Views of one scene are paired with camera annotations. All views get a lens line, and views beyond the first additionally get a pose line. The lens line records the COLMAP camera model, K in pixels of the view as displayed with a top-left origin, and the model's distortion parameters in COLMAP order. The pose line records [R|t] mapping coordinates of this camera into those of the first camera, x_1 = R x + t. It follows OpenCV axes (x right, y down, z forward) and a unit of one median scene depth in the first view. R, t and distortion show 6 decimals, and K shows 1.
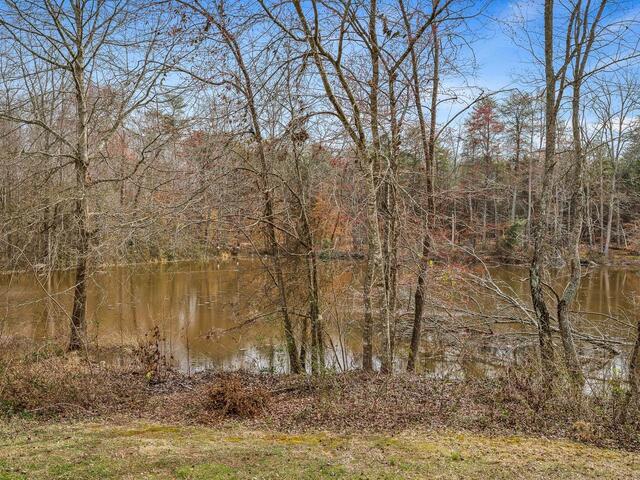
lens RADIAL K [[520.3, 0, 320.5], [0, 520.3, 235.9], [0, 0, 1]] dist [-0.002014, -0.001253]
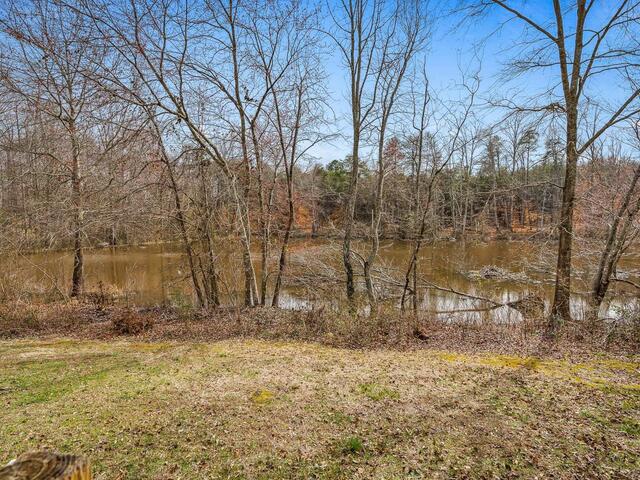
lens RADIAL K [[323.0, 0, 320.0], [0, 323.0, 240.0], [0, 0, 1]] dist [-0.002963, 0.000729]
pose [[0.999437, -0.008883, 0.032351, 0.266235], [0.007215, 0.998658, 0.051291, -0.002440], [-0.032763, -0.051029, 0.998160, -0.026193]]
